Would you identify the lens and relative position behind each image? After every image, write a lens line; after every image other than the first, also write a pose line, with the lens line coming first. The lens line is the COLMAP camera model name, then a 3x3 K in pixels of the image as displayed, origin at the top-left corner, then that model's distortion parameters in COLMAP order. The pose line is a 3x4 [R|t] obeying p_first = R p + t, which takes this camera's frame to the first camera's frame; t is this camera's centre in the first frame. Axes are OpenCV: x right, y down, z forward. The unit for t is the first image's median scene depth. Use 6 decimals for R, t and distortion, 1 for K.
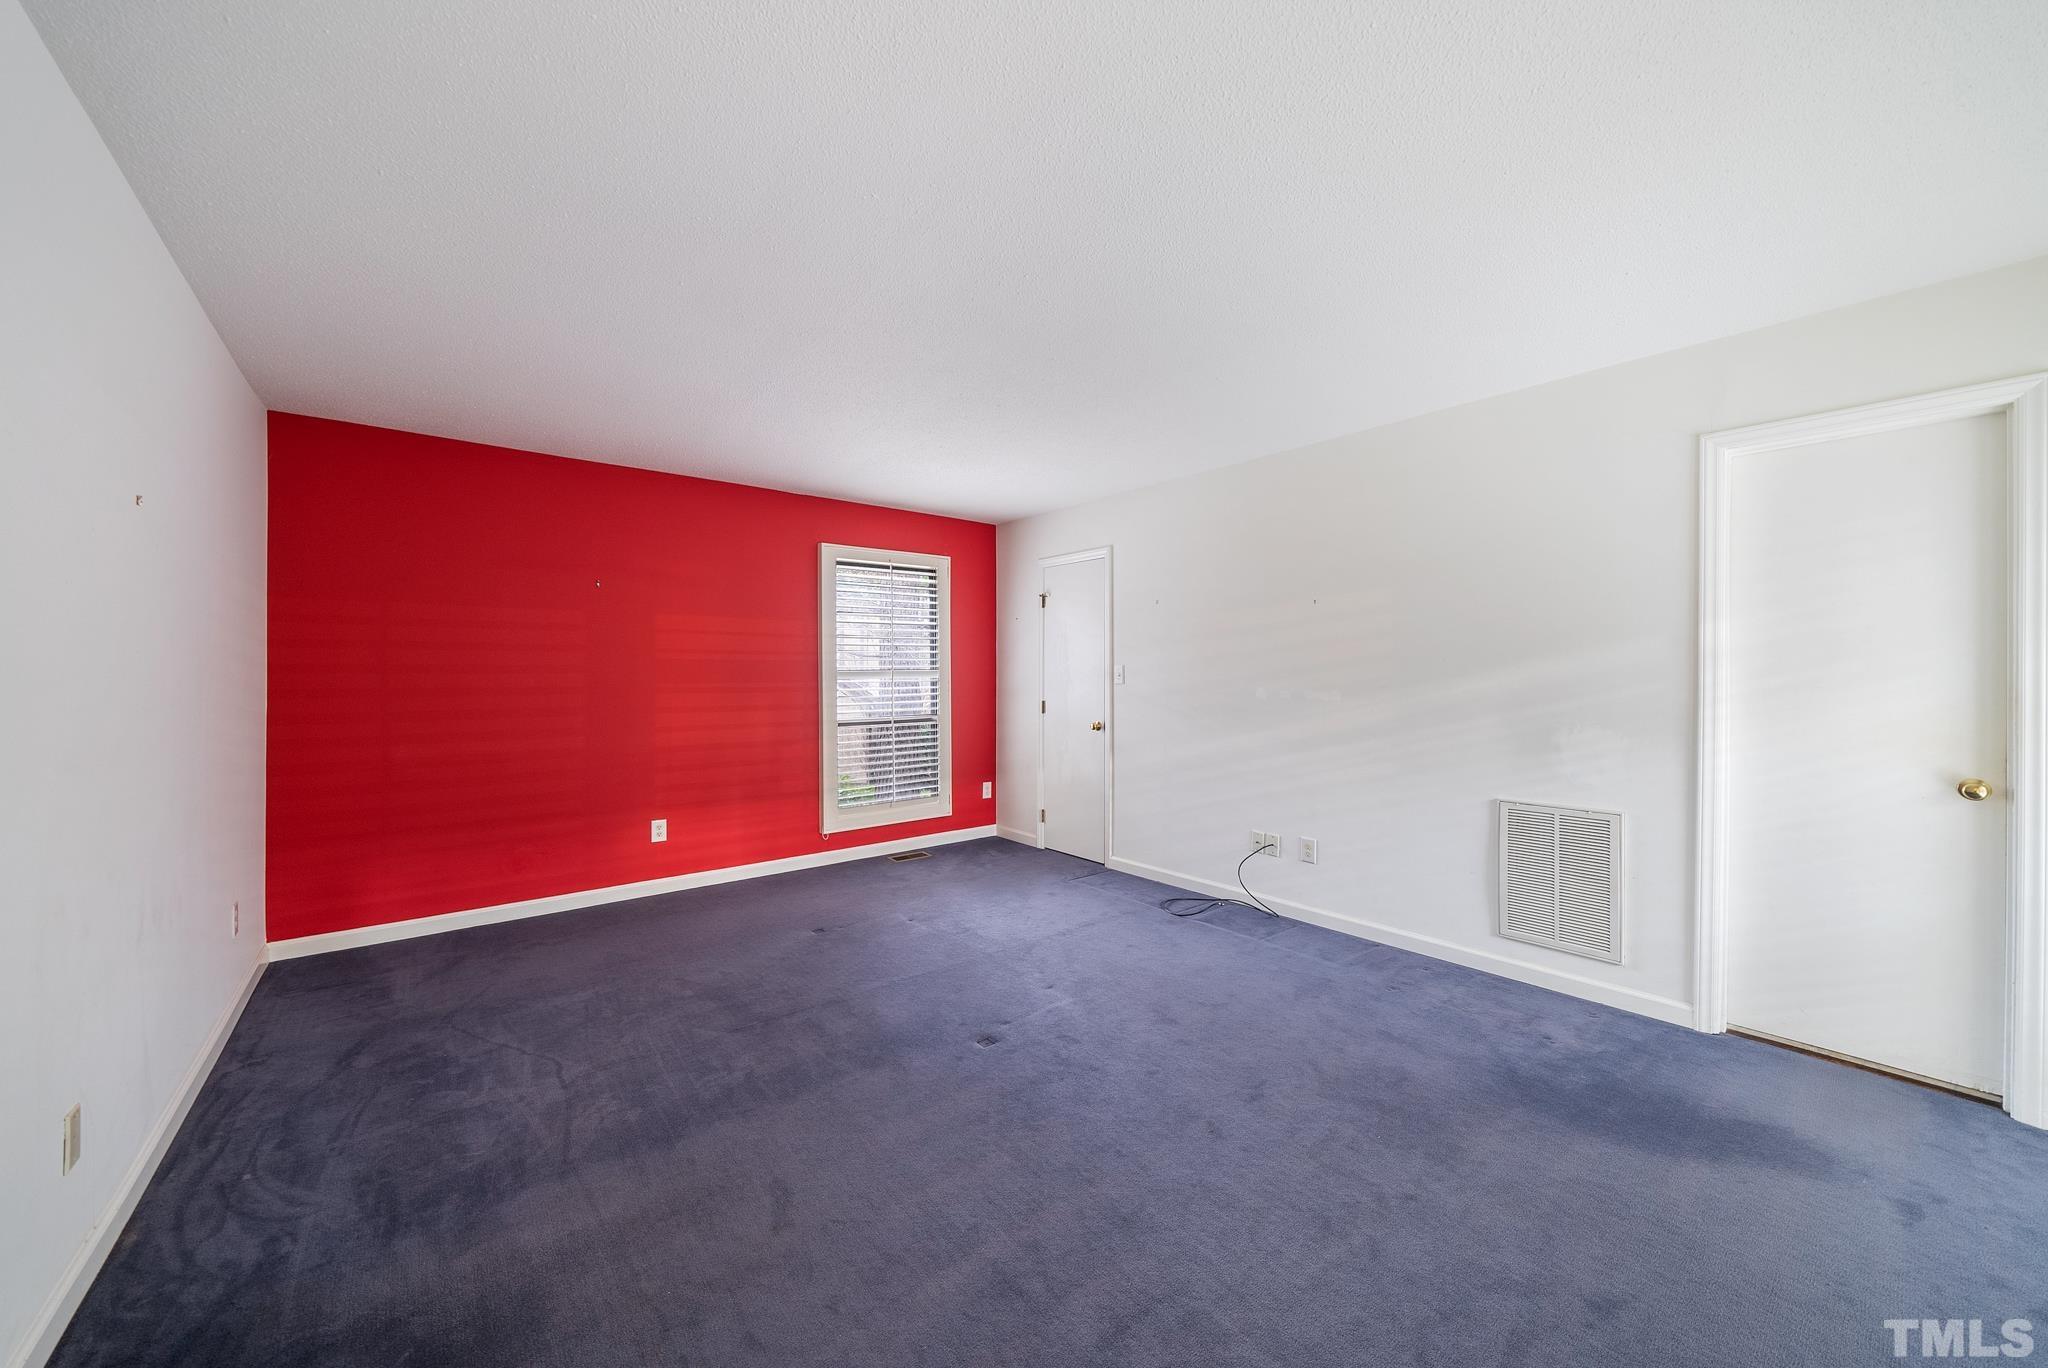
lens RADIAL K [[765.6, 0, 1034.9], [0, 765.6, 695.9], [0, 0, 1]] dist [-0.002578, -0.000041]
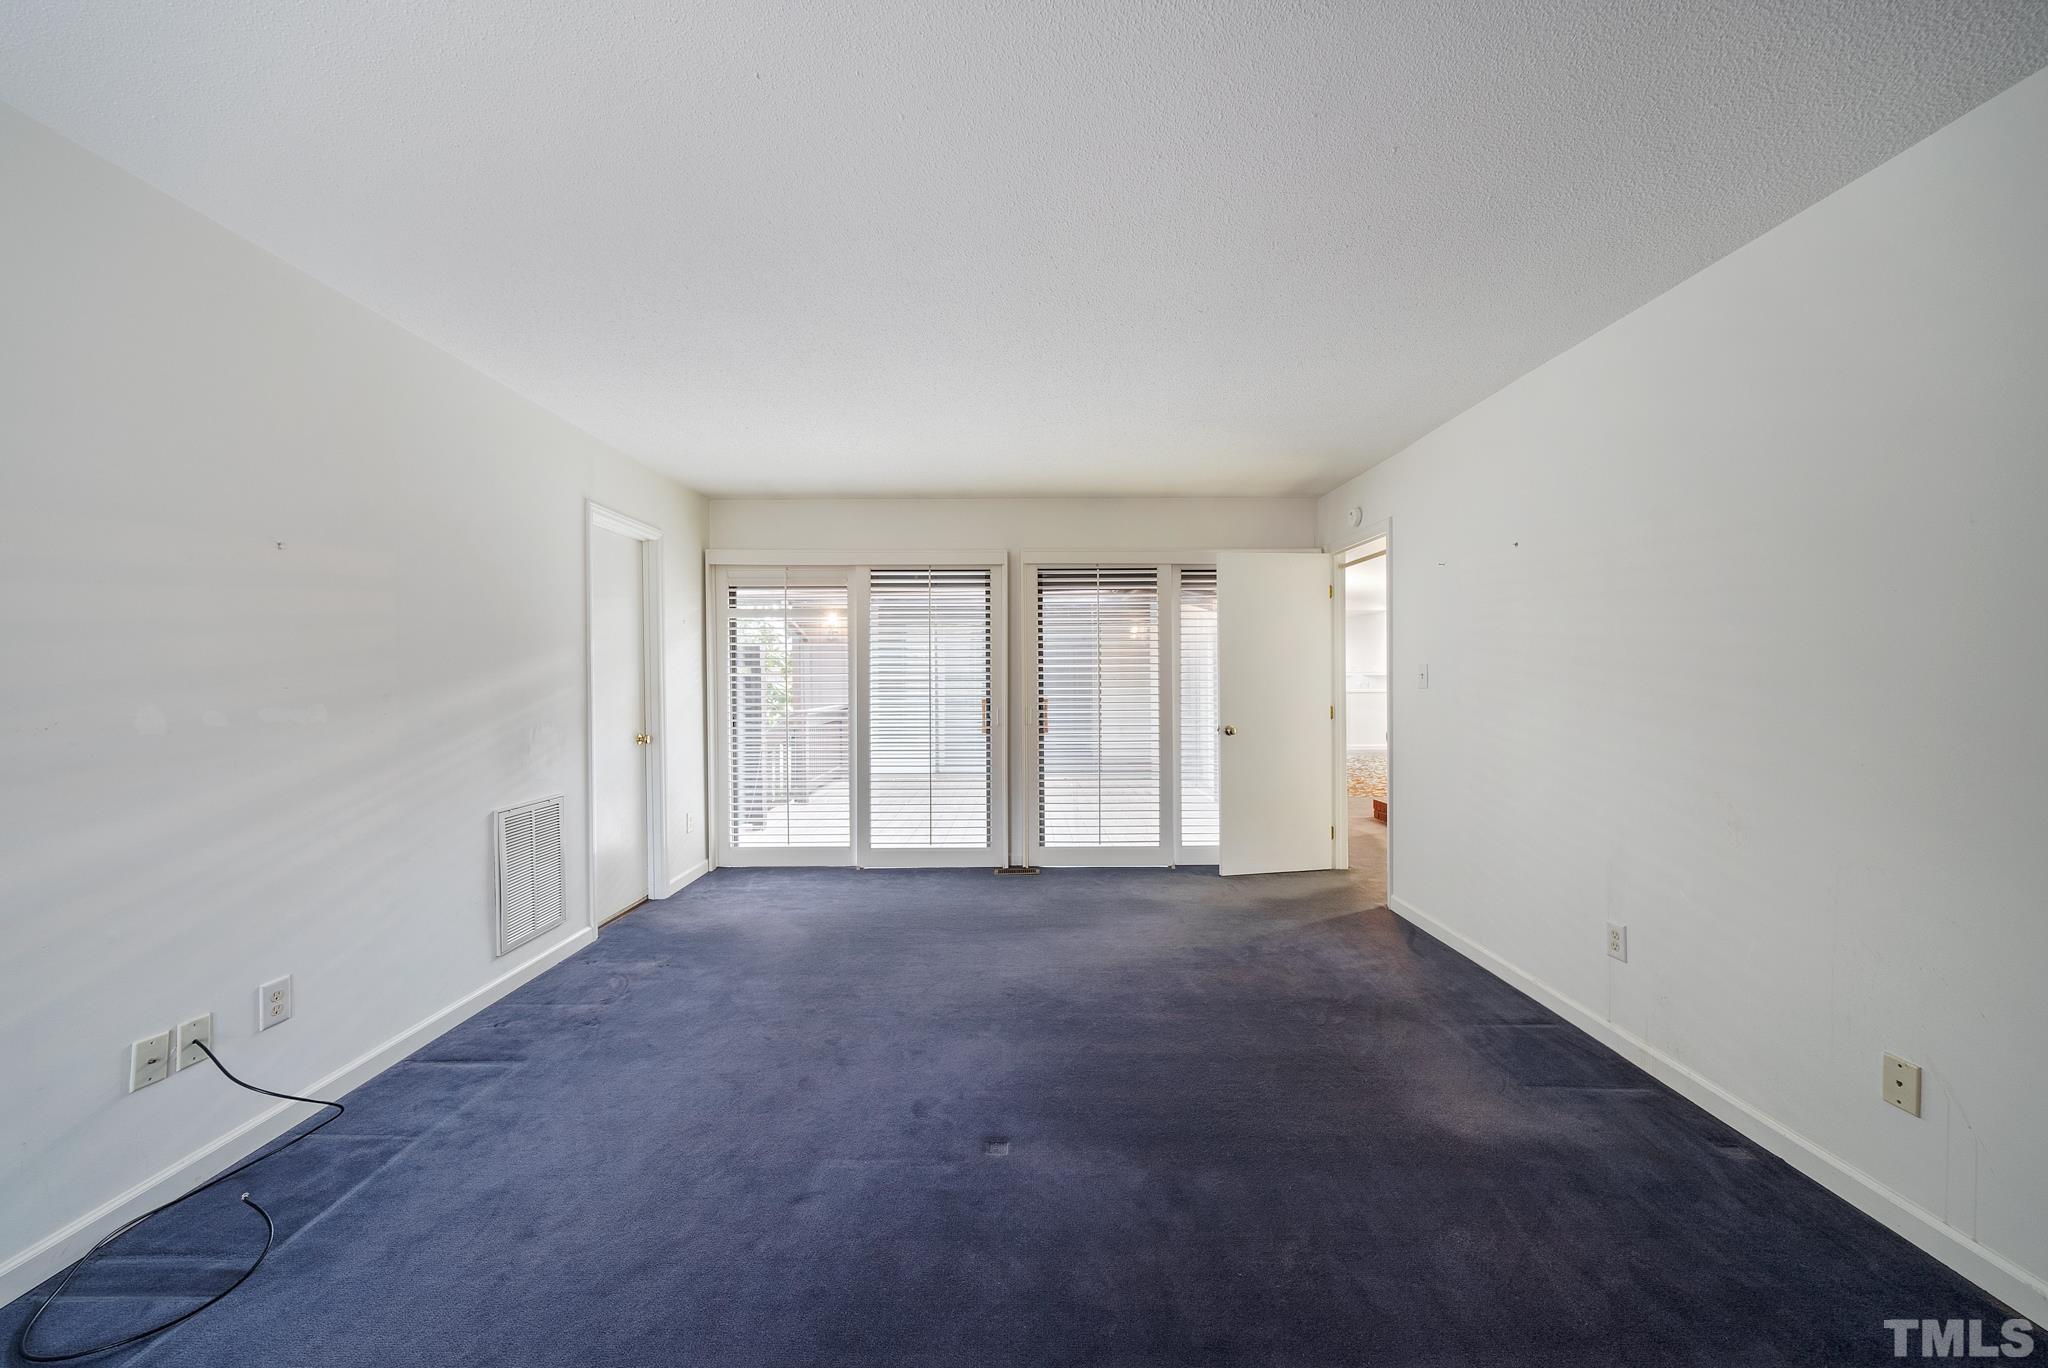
lens RADIAL K [[765.6, 0, 1034.9], [0, 765.6, 695.9], [0, 0, 1]] dist [-0.002578, -0.000041]
pose [[-0.792231, -0.008385, 0.610164, -0.480473], [0.025403, 0.998586, 0.046706, -0.032083], [-0.609692, 0.052502, -0.790897, 1.321626]]
